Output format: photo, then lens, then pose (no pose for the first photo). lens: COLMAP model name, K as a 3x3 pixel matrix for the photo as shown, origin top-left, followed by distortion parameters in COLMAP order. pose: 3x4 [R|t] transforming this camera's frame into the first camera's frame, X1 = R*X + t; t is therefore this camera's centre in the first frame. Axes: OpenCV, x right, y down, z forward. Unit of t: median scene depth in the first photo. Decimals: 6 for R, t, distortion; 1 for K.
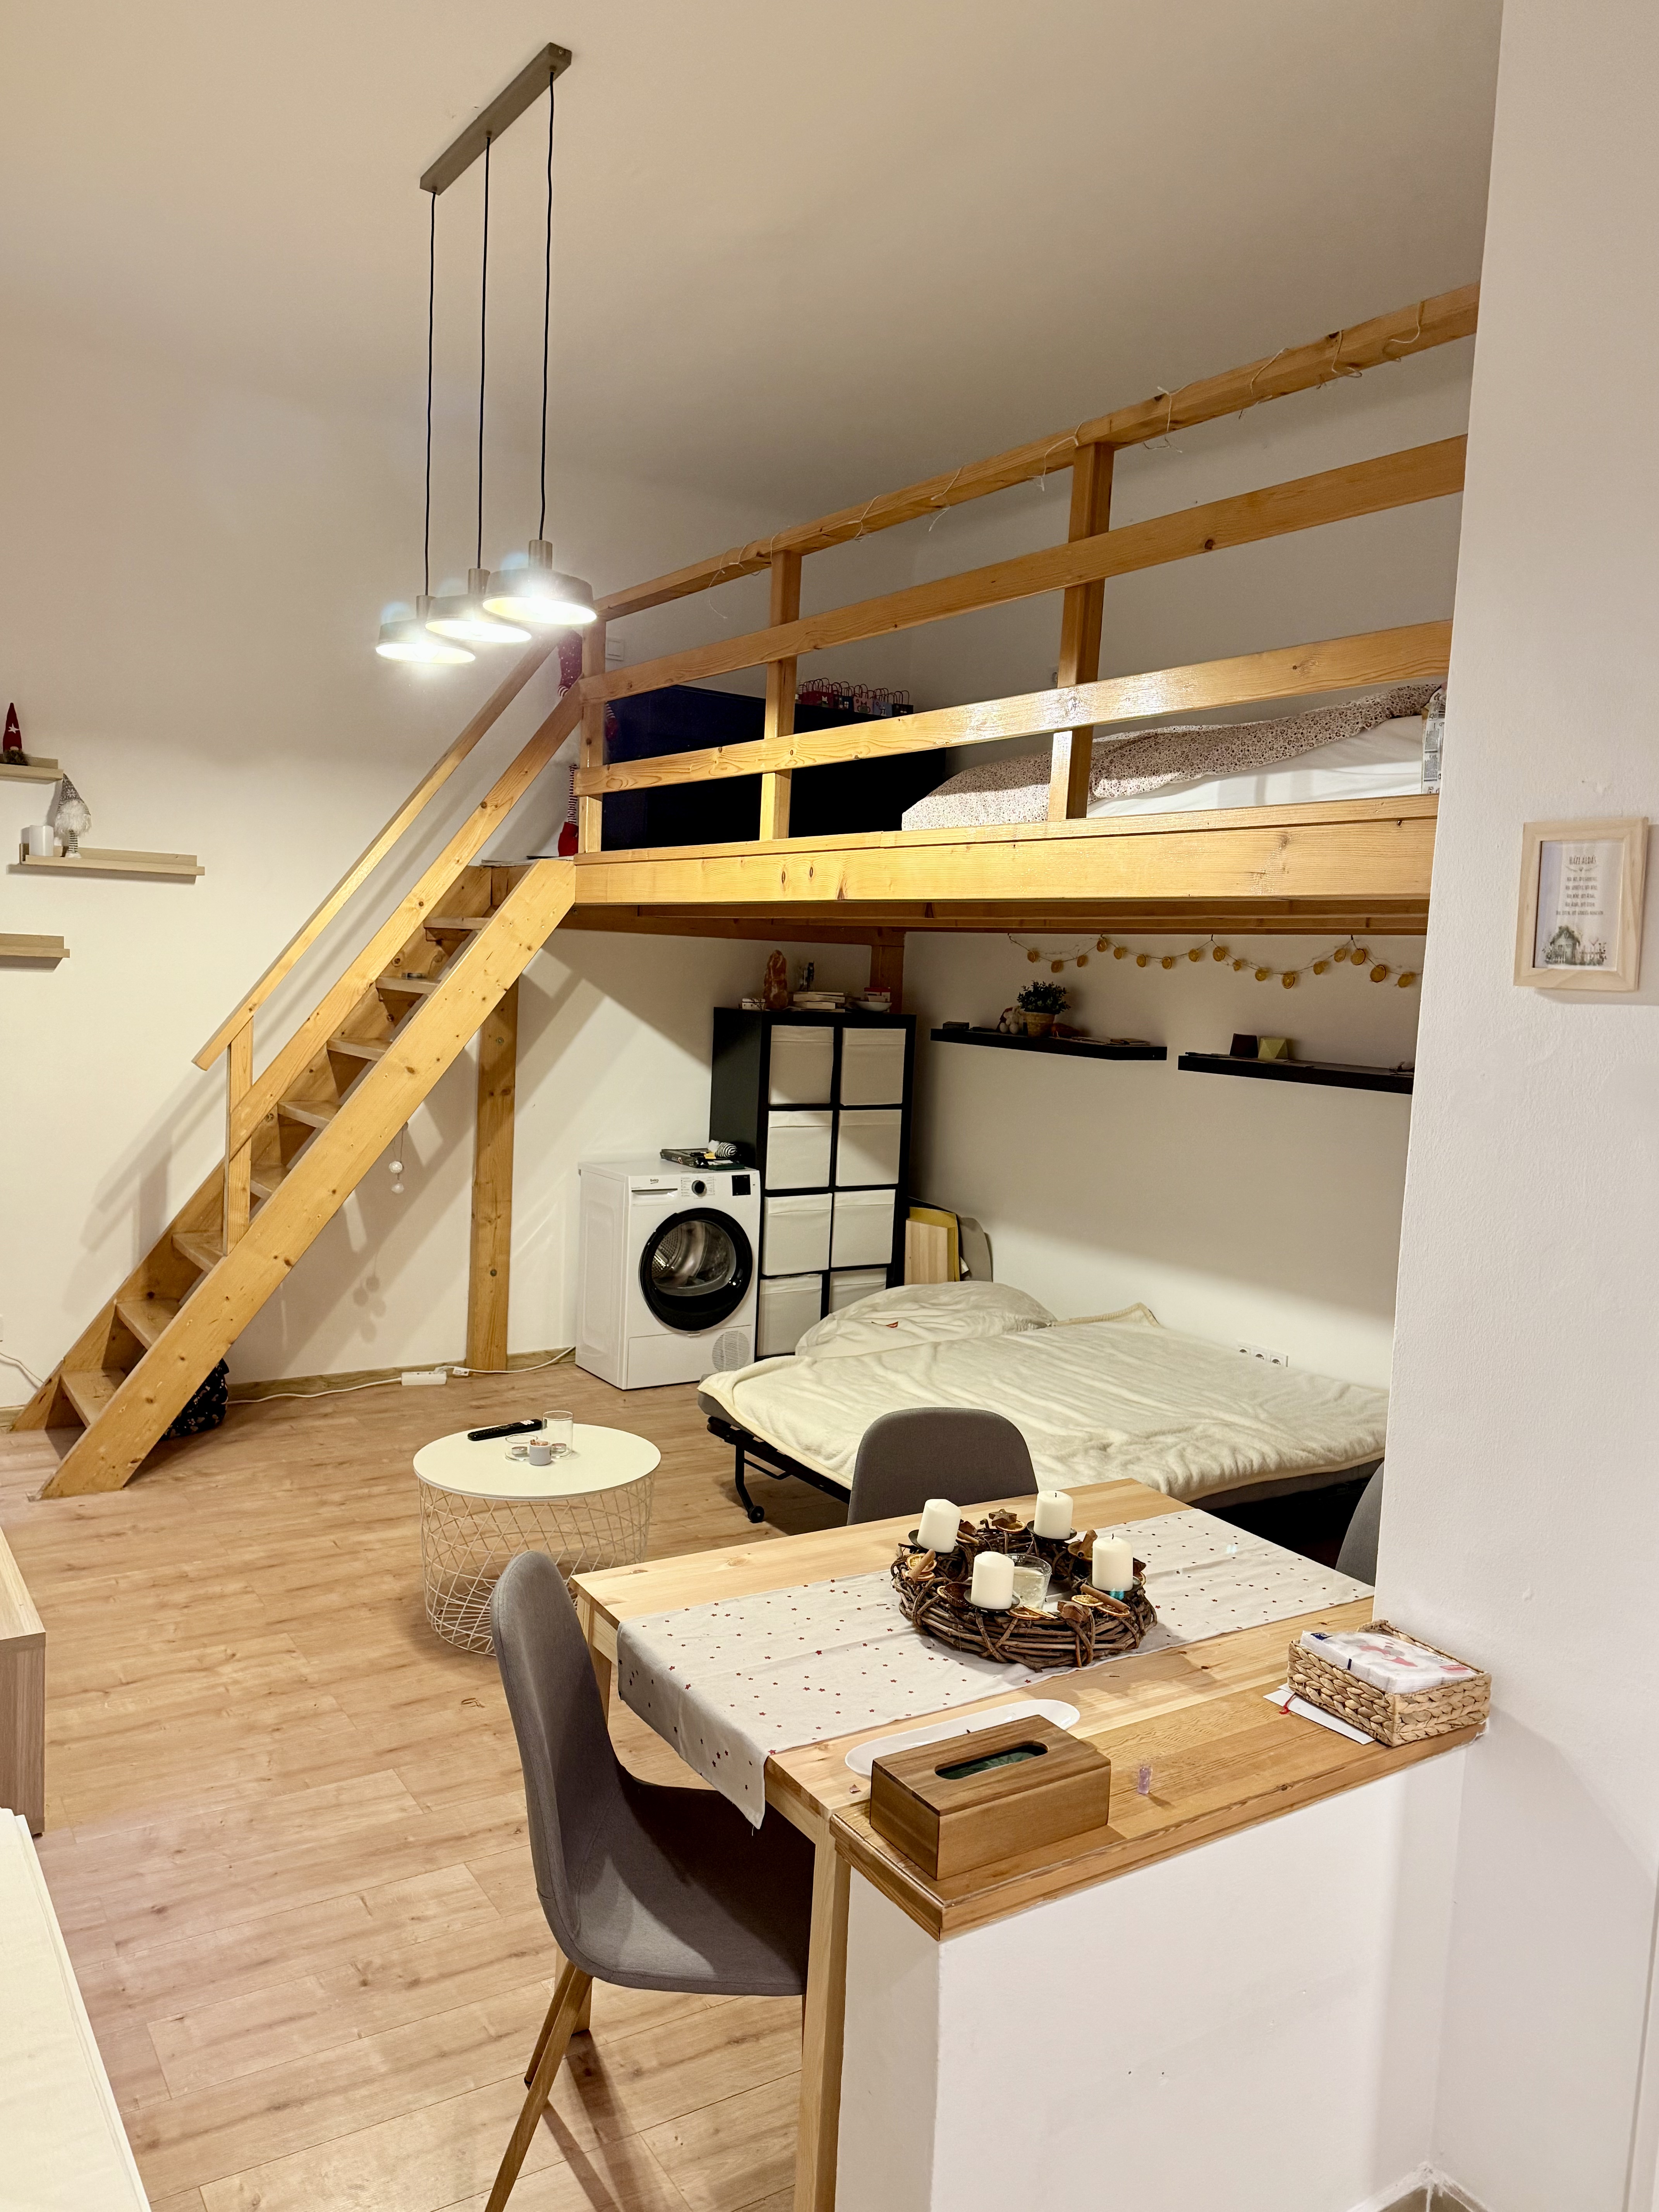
lens RADIAL K [[1622.1, 0, 818.2], [0, 1622.1, 1106.3], [0, 0, 1]] dist [0.194807, -0.337273]
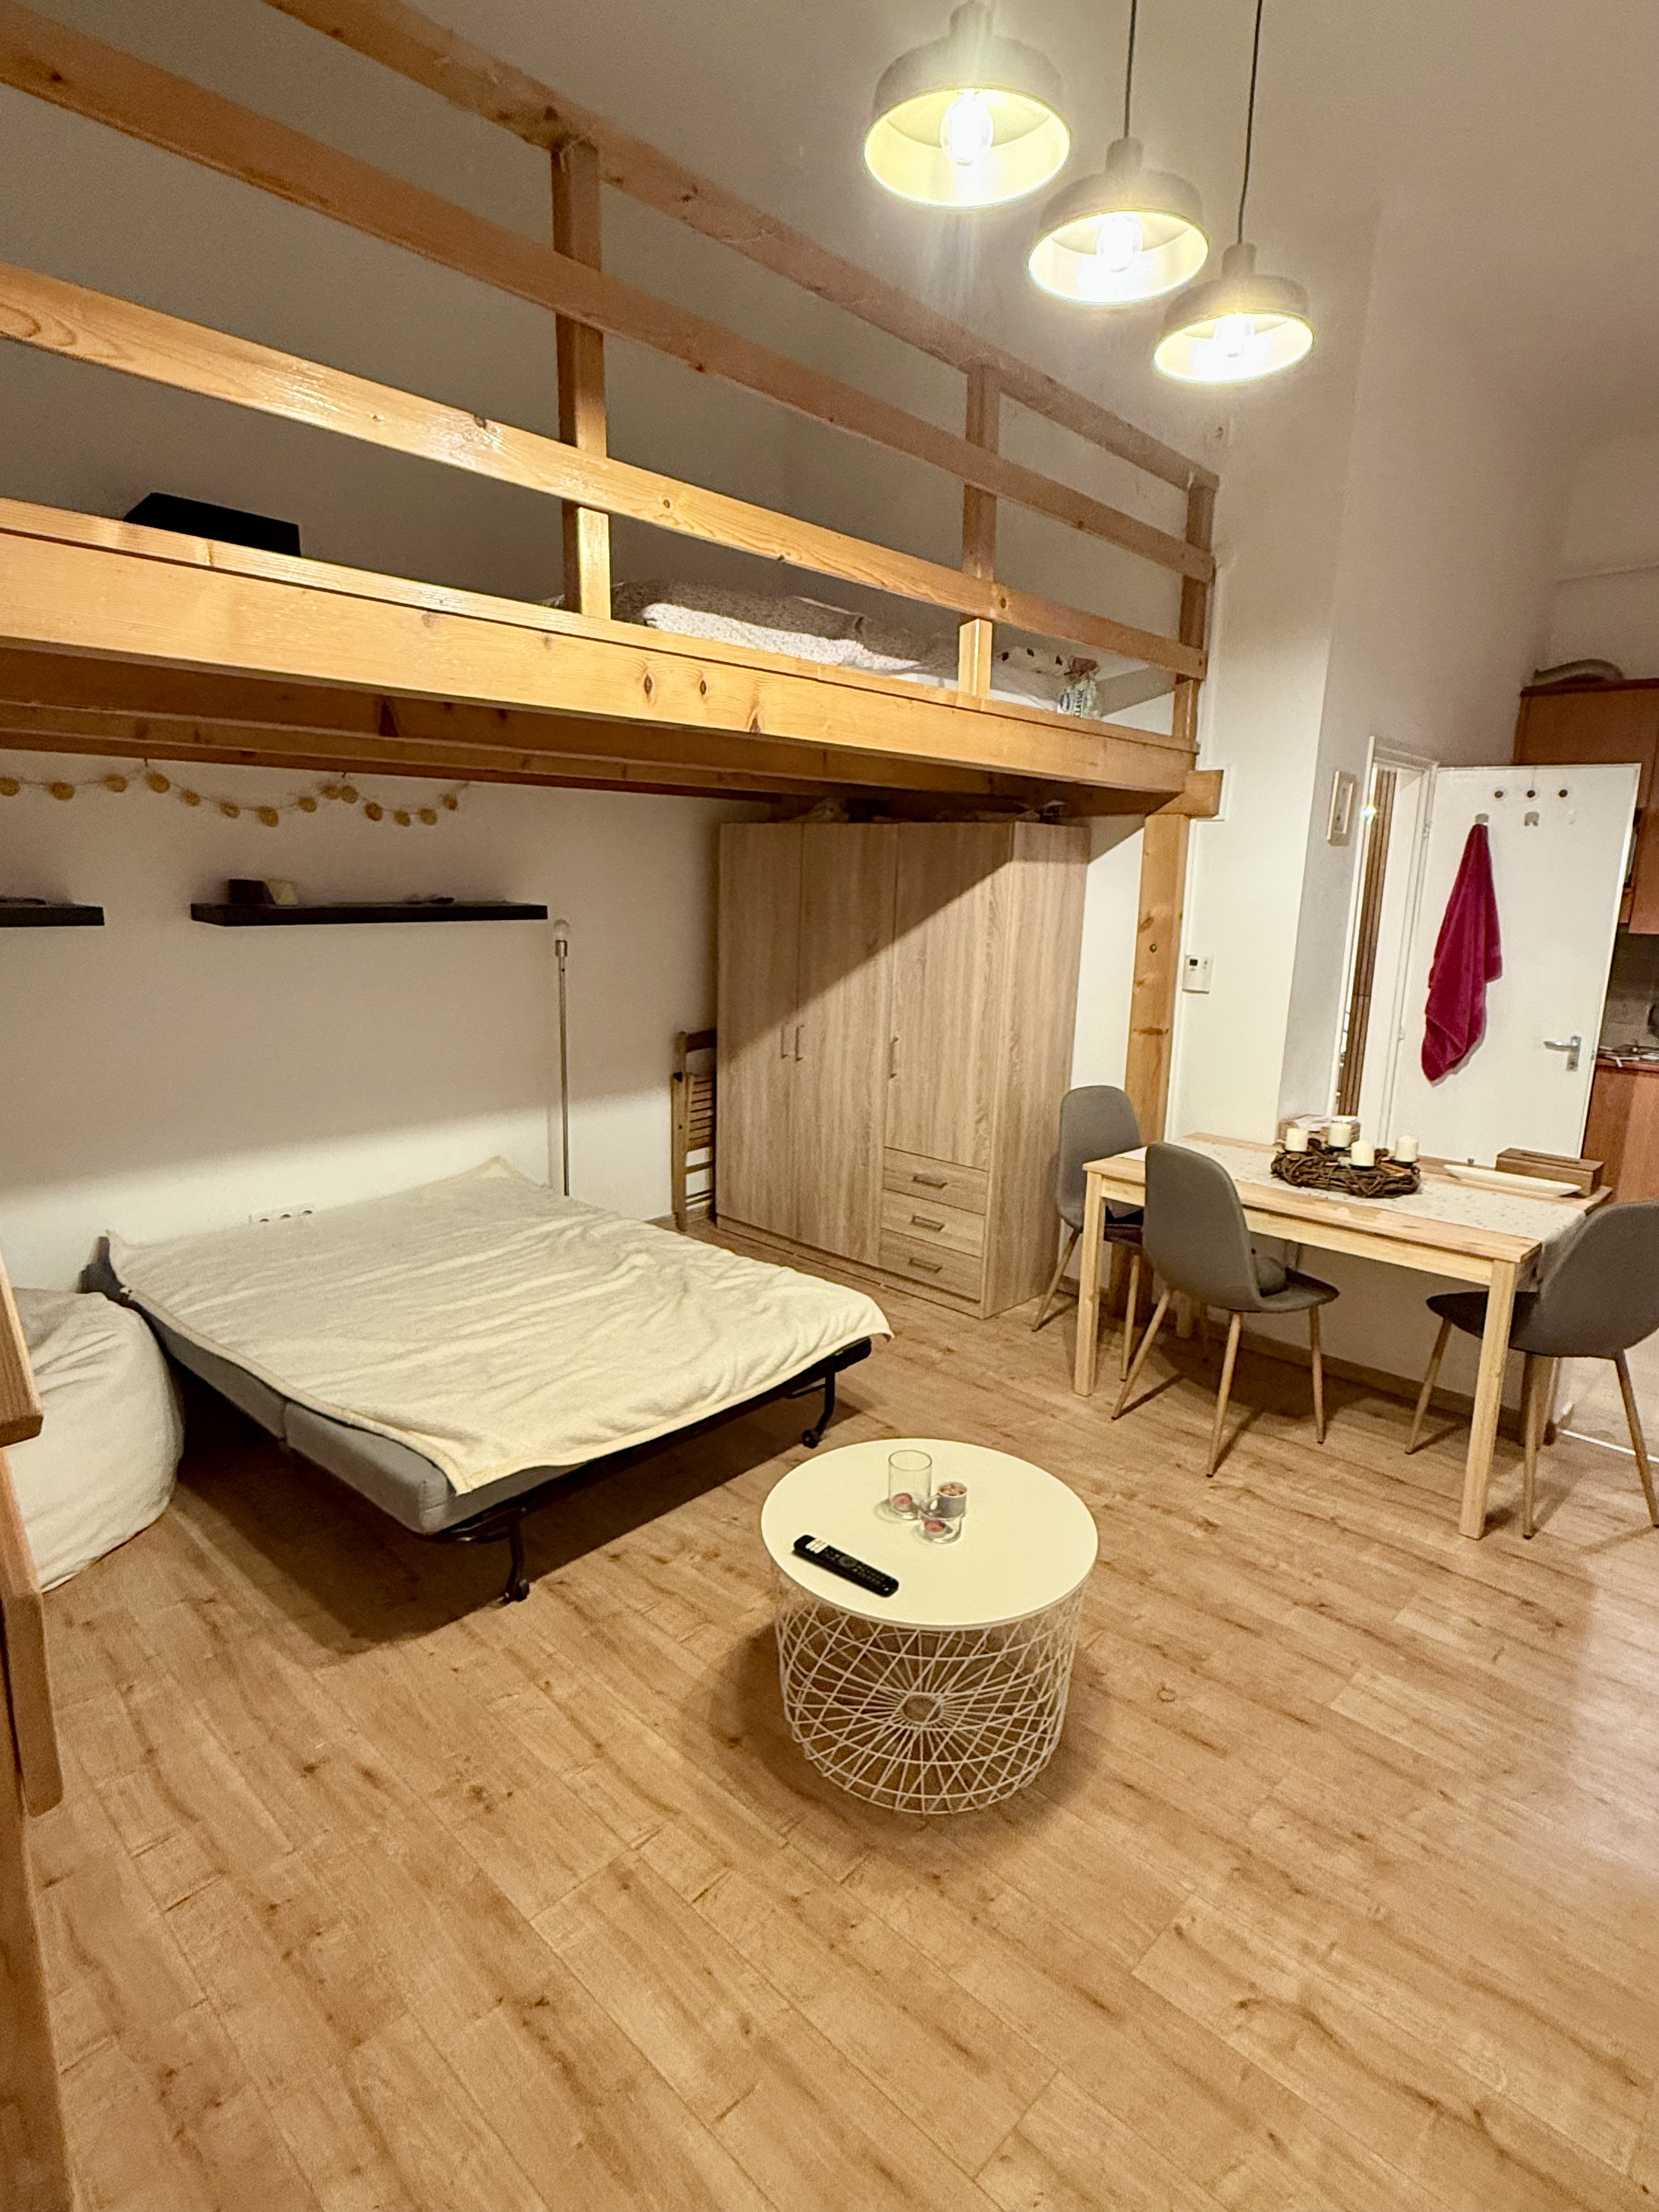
lens RADIAL K [[1176.8, 0, 831.4], [0, 1176.8, 1104.4], [0, 0, 1]] dist [0.001001, -0.000511]
pose [[-0.238623, -0.242091, 0.940453, -0.497993], [0.054909, 0.963515, 0.261960, -0.084284], [-0.969559, 0.114149, -0.216624, 0.935031]]
